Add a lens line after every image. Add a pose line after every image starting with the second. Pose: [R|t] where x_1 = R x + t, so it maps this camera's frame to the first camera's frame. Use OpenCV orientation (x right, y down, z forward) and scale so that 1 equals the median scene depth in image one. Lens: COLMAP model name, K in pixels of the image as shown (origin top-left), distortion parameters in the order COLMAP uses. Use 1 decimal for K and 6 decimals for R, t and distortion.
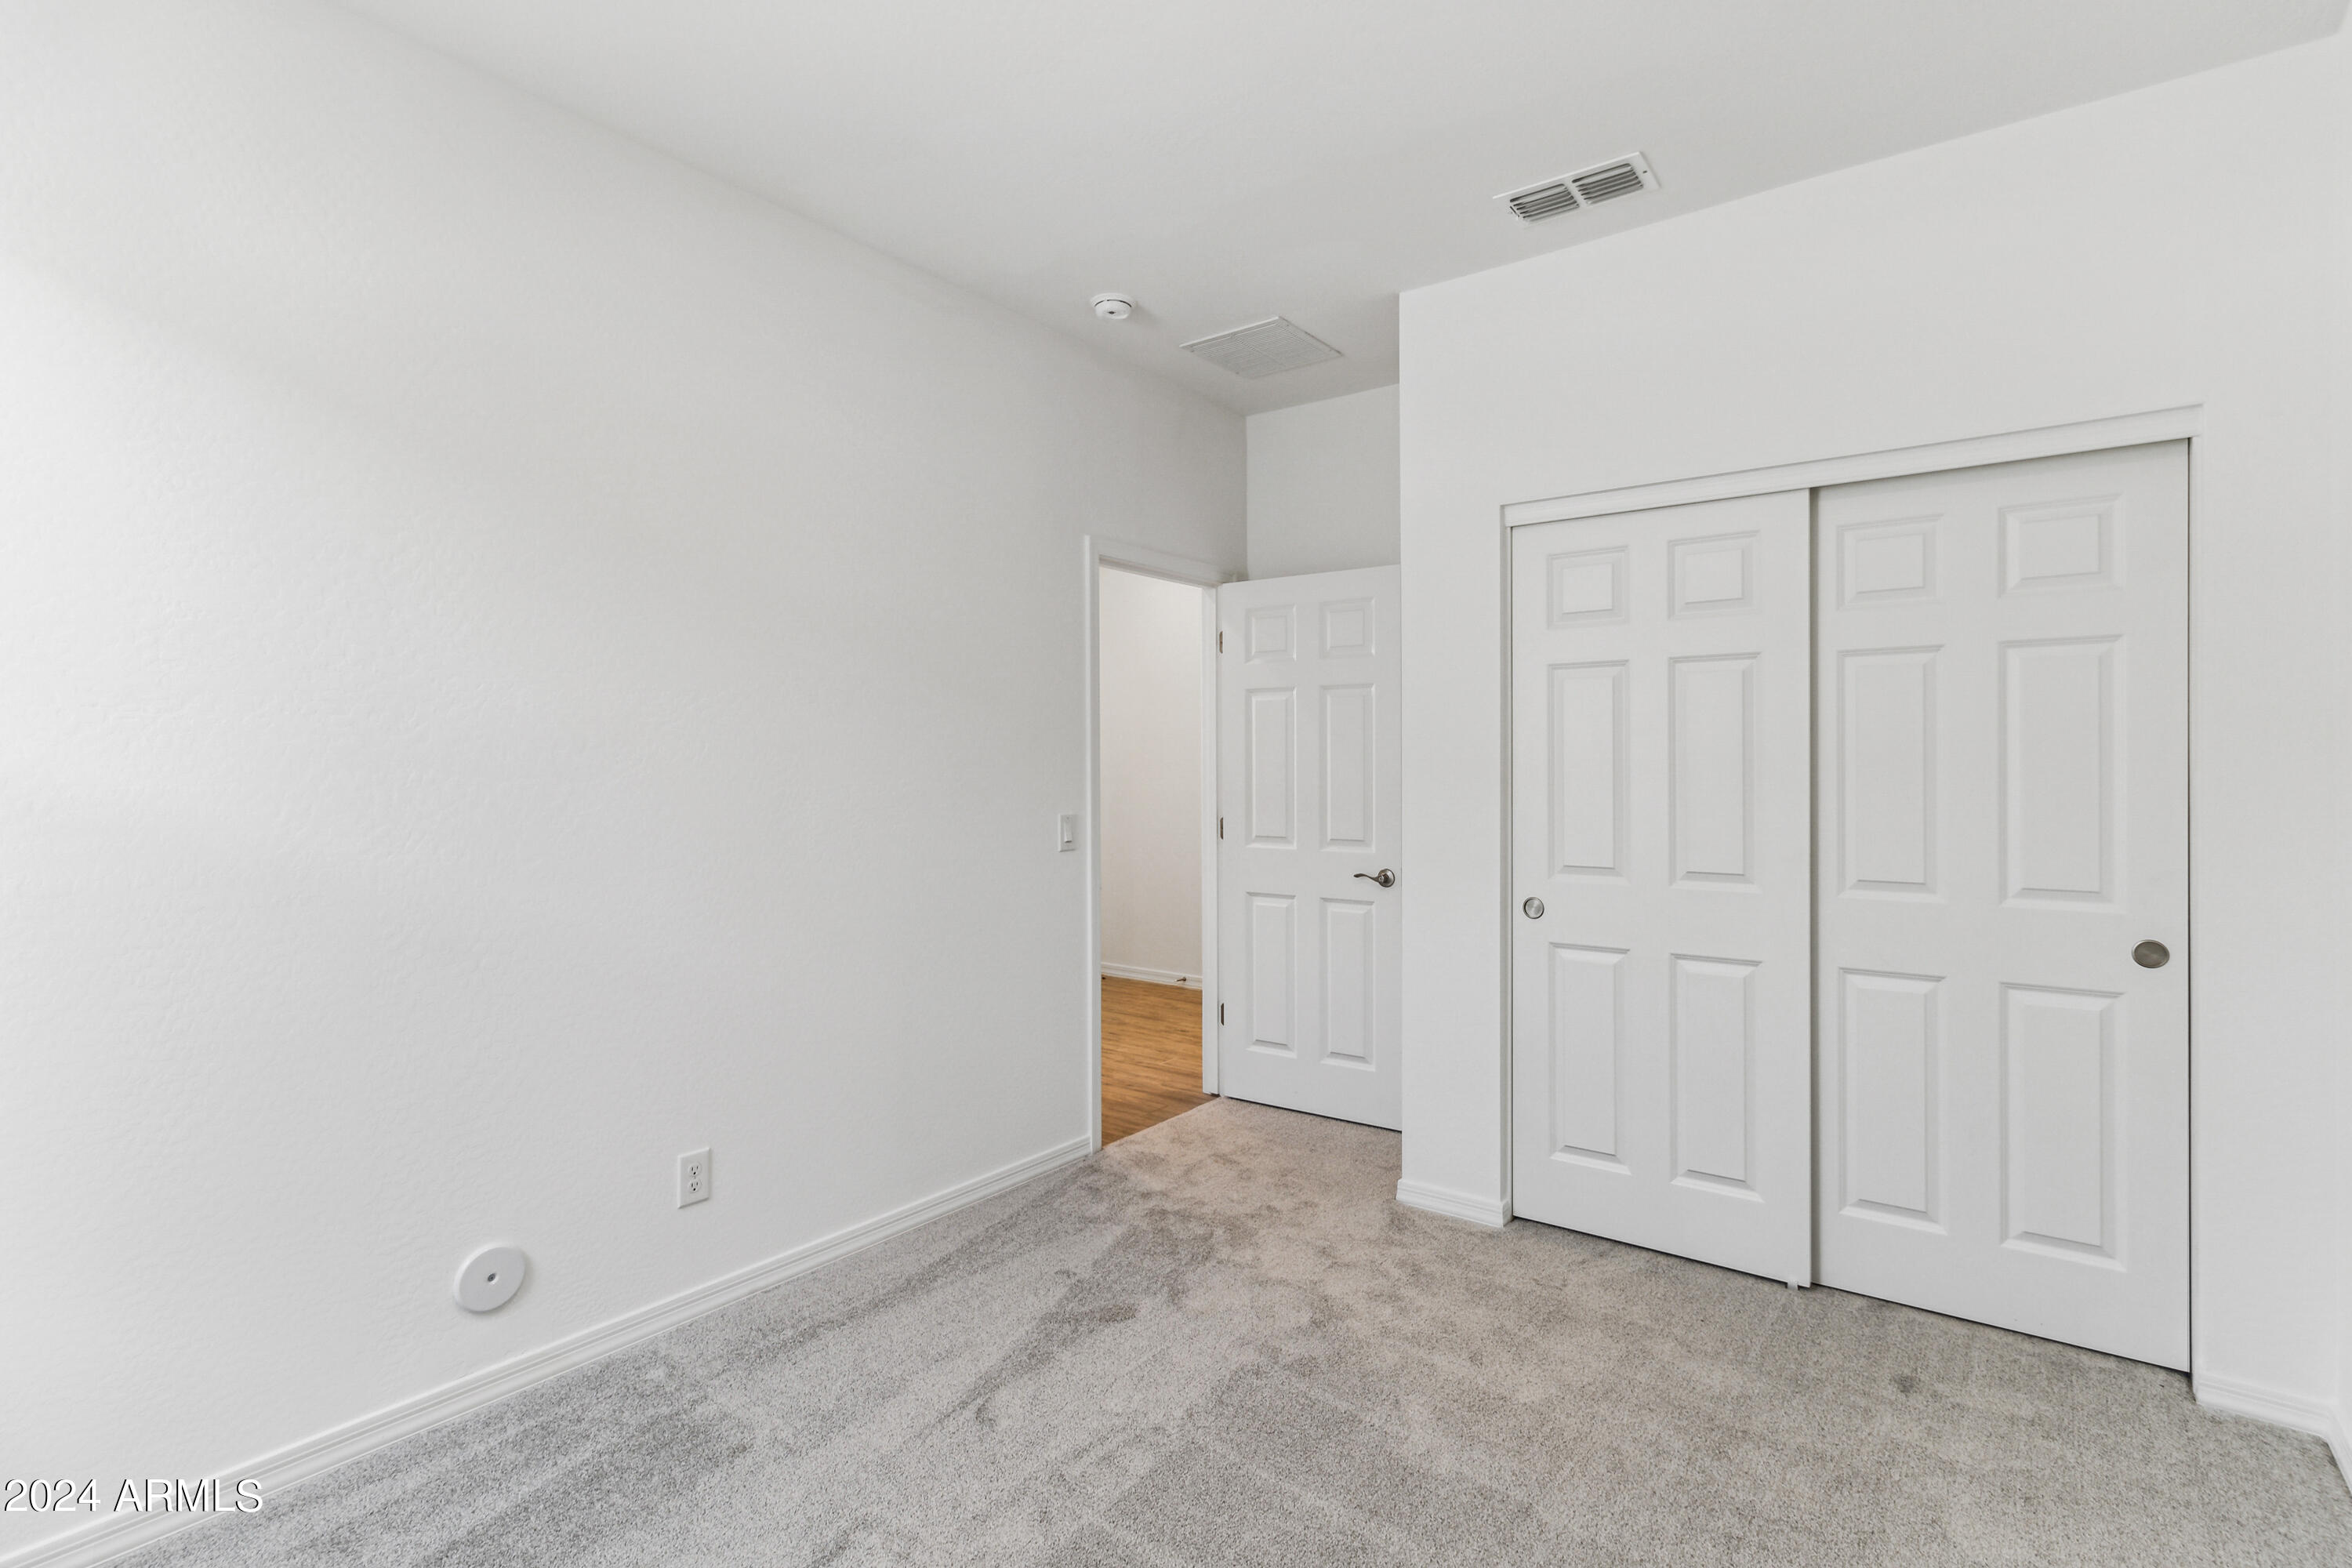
lens RADIAL K [[1107.4, 0, 1176.0], [0, 1107.4, 784.0], [0, 0, 1]] dist [-0.001647, -0.000383]
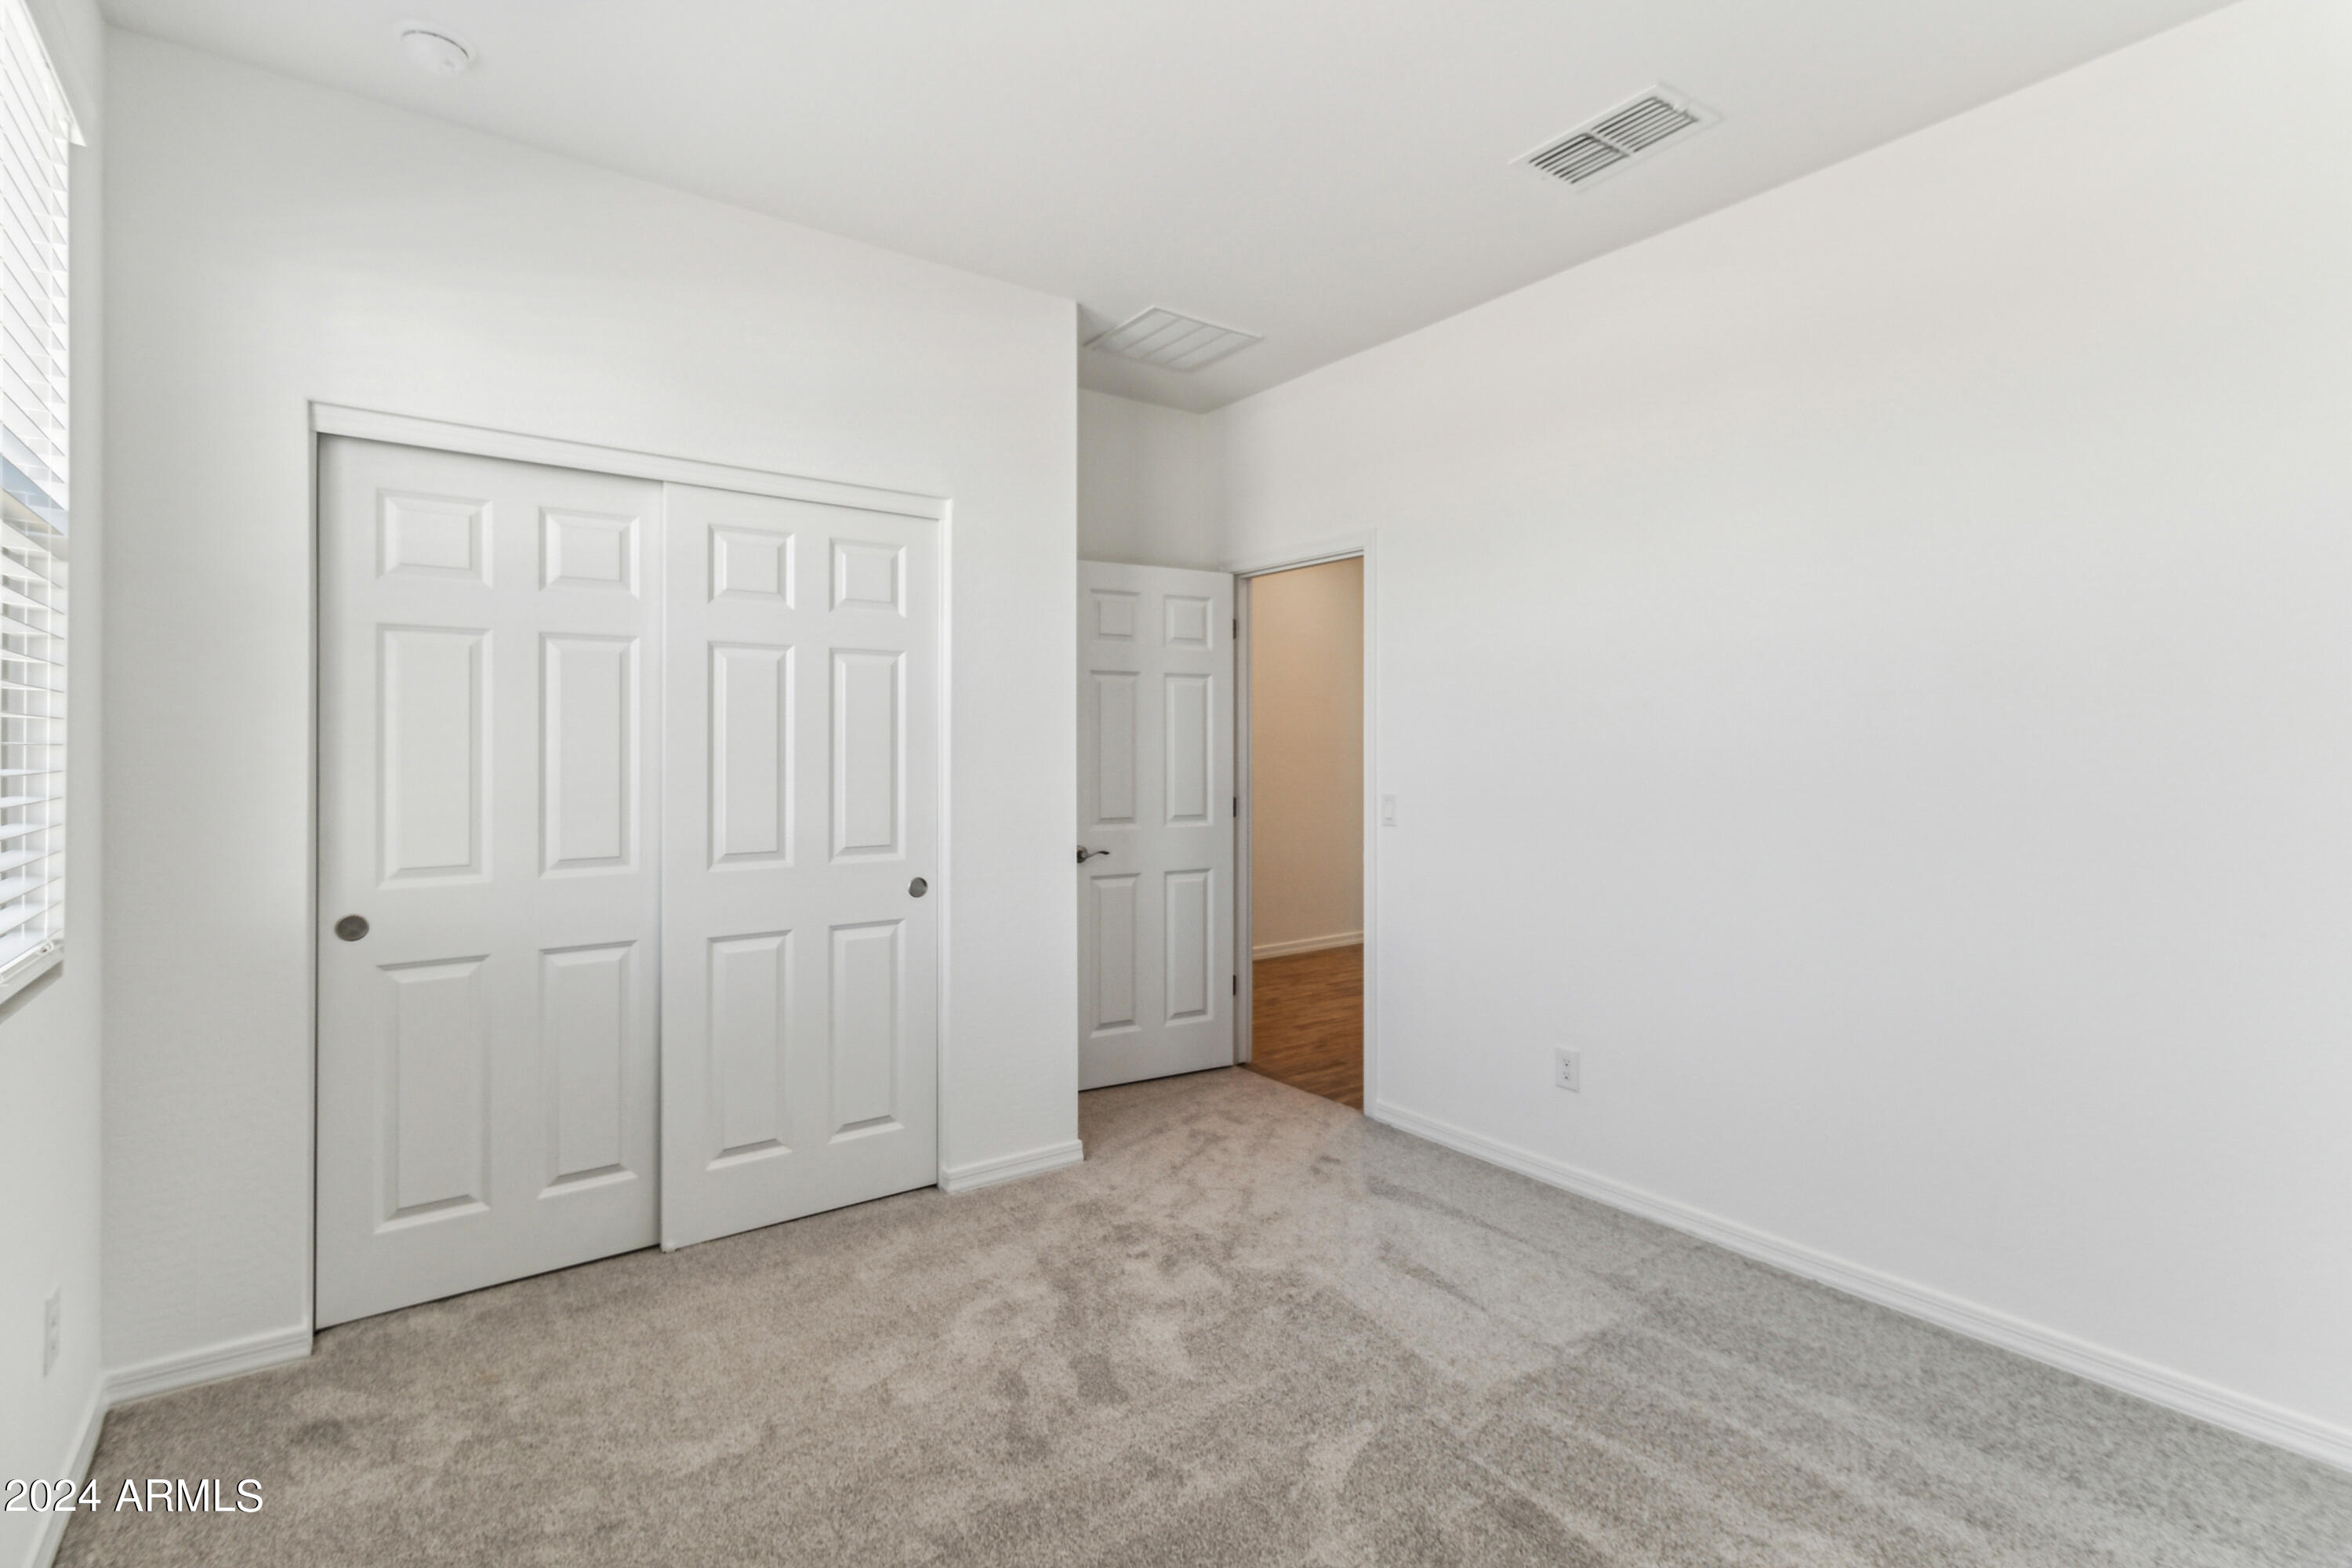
lens RADIAL K [[1141.4, 0, 1180.6], [0, 1141.4, 747.2], [0, 0, 1]] dist [-0.000785, 0.000001]
pose [[0.292614, 0.010055, 0.956178, -0.279507], [0.005094, 0.999914, -0.012074, -0.001159], [-0.956217, 0.008404, 0.292538, 0.201964]]
